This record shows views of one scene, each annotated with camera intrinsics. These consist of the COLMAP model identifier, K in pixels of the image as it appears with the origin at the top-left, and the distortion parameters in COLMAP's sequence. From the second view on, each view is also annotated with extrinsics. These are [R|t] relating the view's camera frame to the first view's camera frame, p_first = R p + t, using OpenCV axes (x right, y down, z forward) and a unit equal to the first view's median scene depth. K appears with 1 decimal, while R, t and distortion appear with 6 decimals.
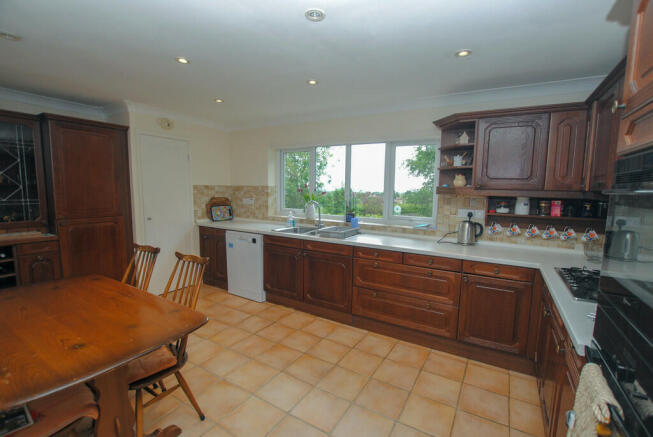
lens RADIAL K [[290.0, 0, 327.5], [0, 290.0, 219.6], [0, 0, 1]] dist [-0.002604, -0.000152]
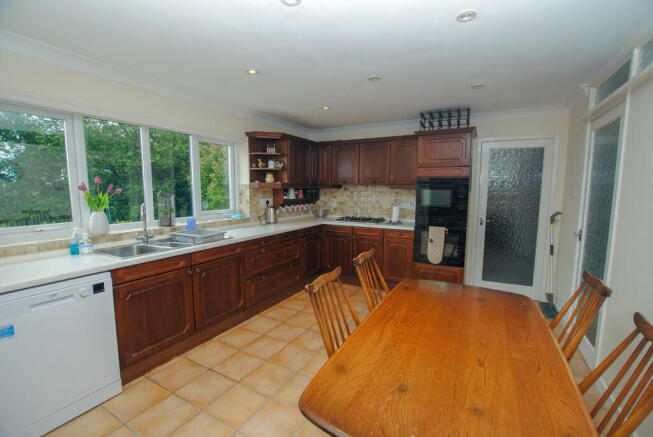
lens RADIAL K [[290.0, 0, 326.8], [0, 290.0, 218.2], [0, 0, 1]] dist [-0.002604, -0.000152]
pose [[-0.024803, -0.122775, 0.992125, -0.930554], [0.101266, 0.987016, 0.124675, -0.087149], [-0.994550, 0.103561, -0.012048, 0.729683]]
